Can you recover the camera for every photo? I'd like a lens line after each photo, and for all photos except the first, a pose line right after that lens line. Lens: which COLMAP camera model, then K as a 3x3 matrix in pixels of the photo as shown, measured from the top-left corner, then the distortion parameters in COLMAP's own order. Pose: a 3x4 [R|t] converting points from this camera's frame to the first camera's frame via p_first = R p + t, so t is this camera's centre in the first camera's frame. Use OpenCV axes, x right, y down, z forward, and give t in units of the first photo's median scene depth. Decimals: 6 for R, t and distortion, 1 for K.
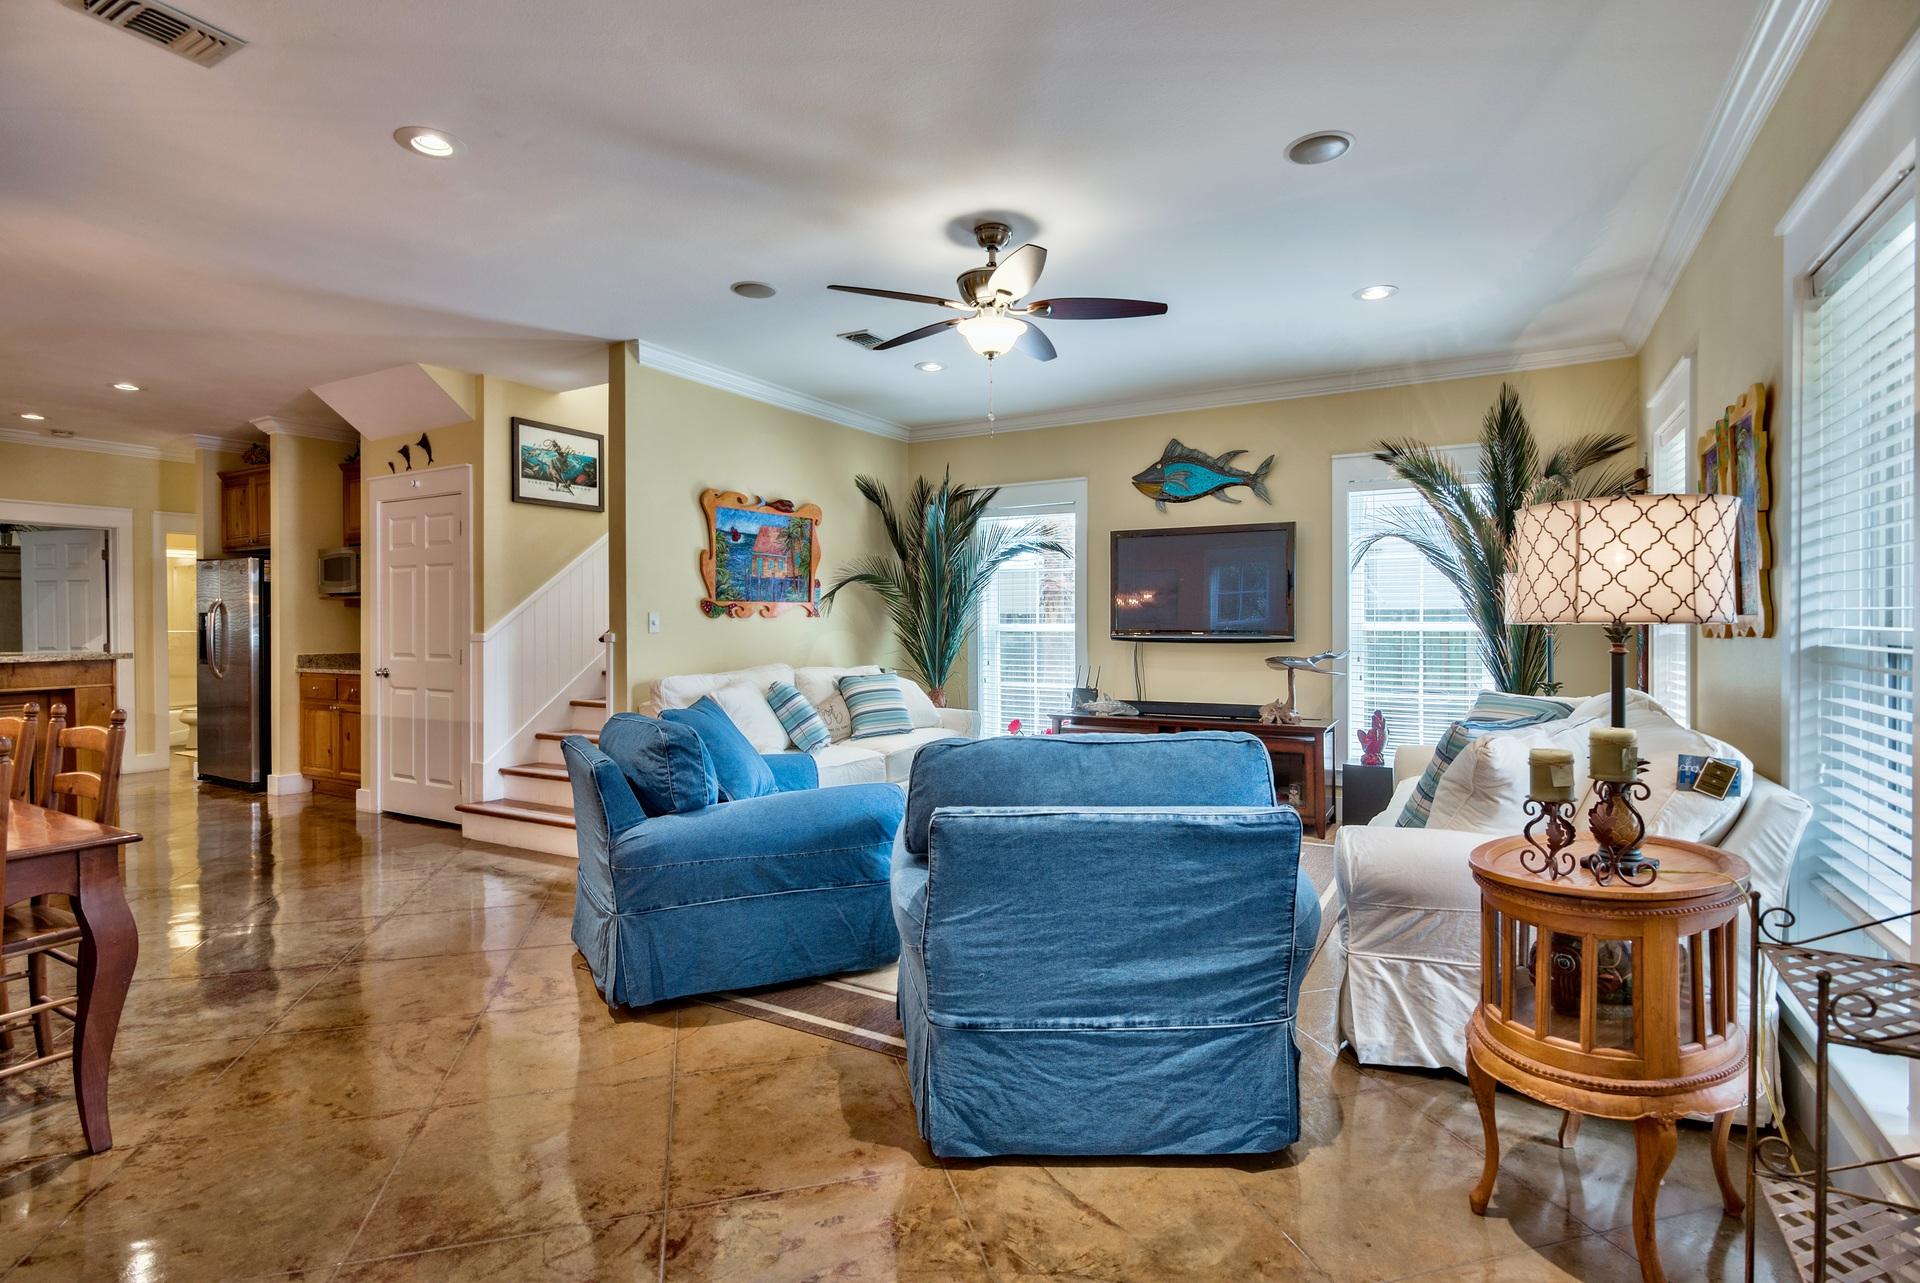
lens RADIAL K [[936.7, 0, 960.6], [0, 936.7, 630.7], [0, 0, 1]] dist [-0.001098, -0.000156]
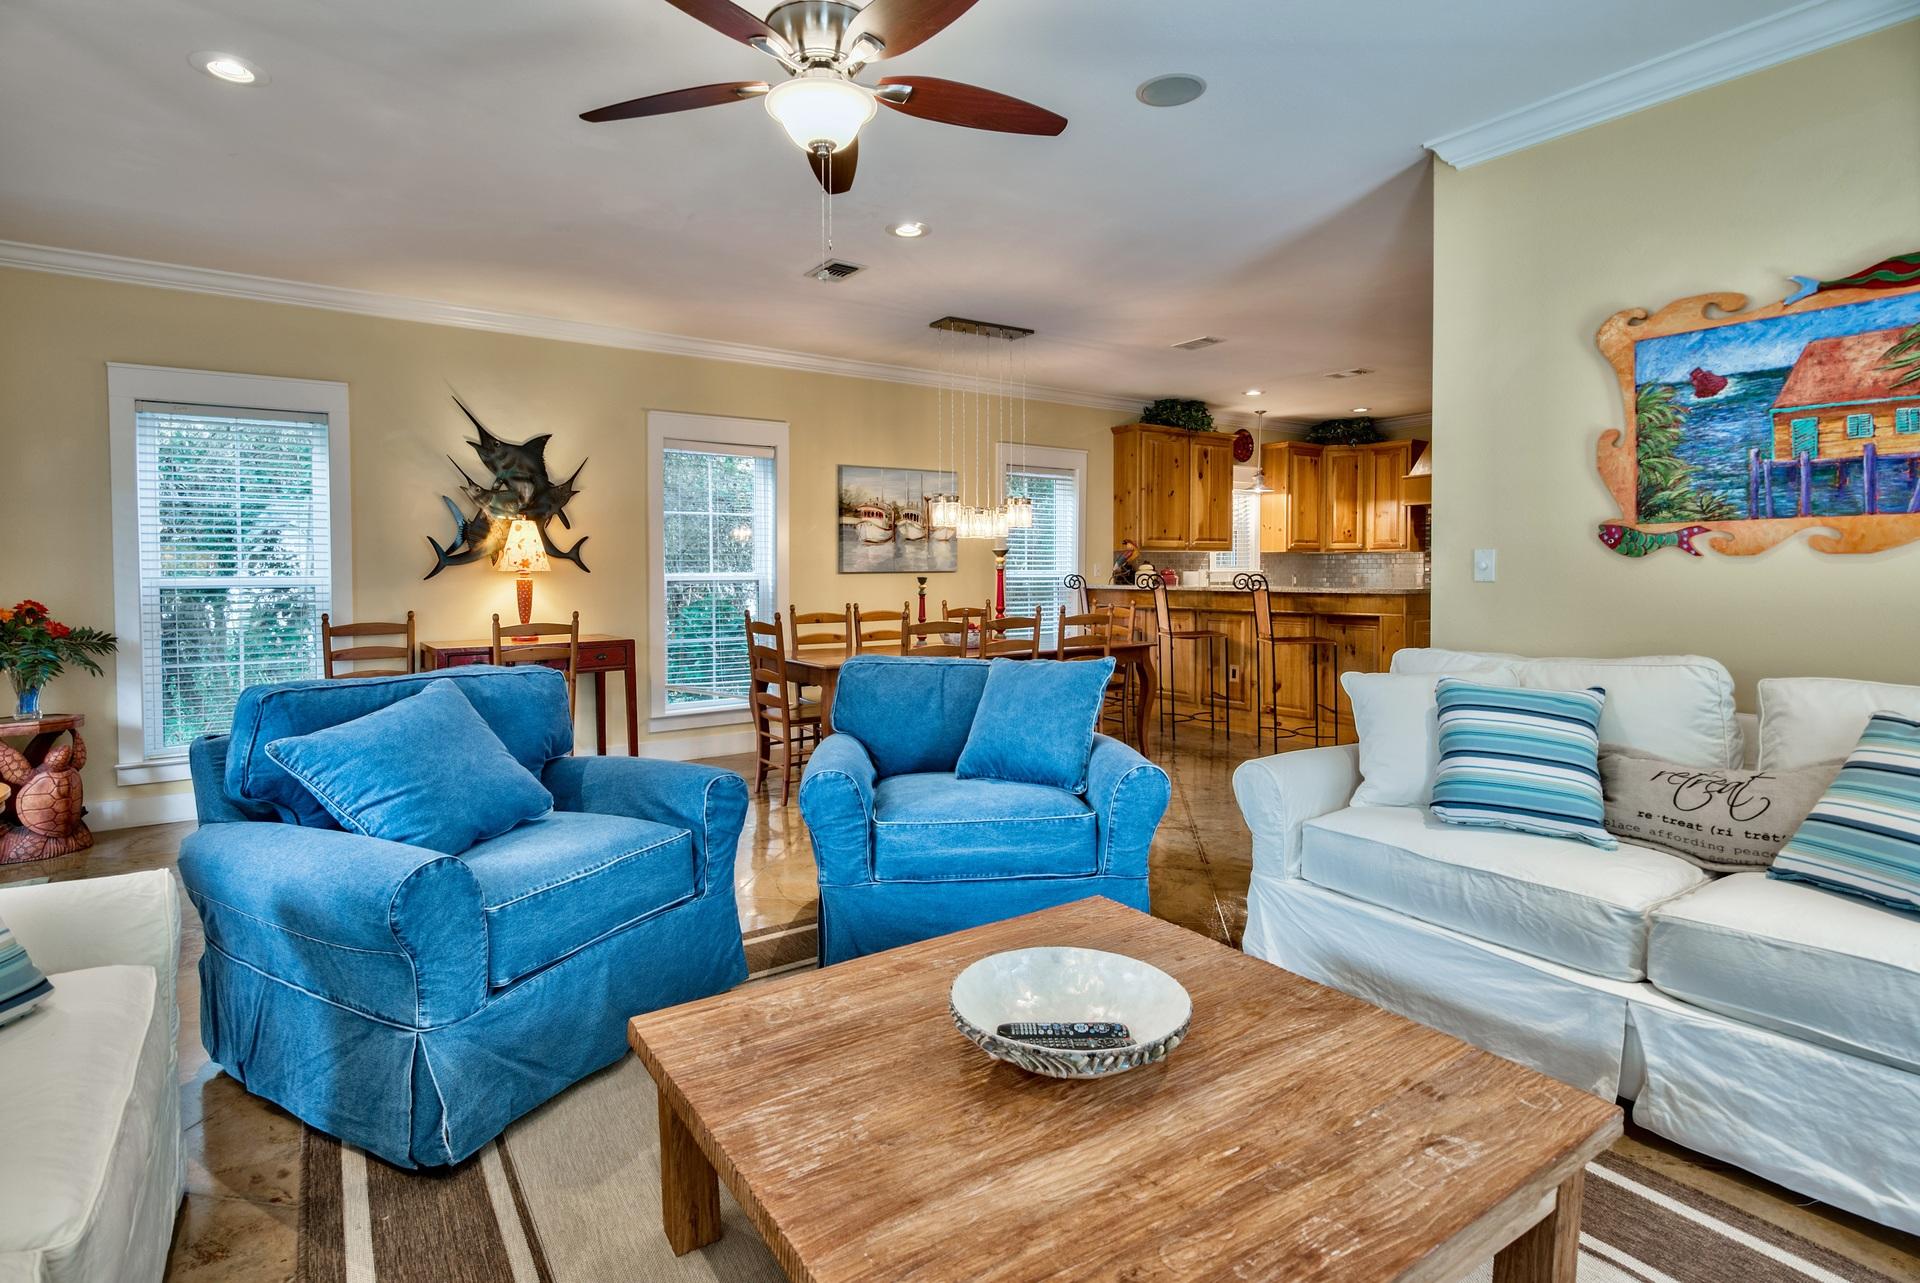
lens RADIAL K [[936.7, 0, 947.1], [0, 936.7, 574.1], [0, 0, 1]] dist [-0.001098, -0.000156]
pose [[-0.444254, 0.013134, -0.895804, 0.362774], [-0.007151, 0.999809, 0.018205, -0.010620], [0.895872, 0.014493, -0.444075, 0.866608]]
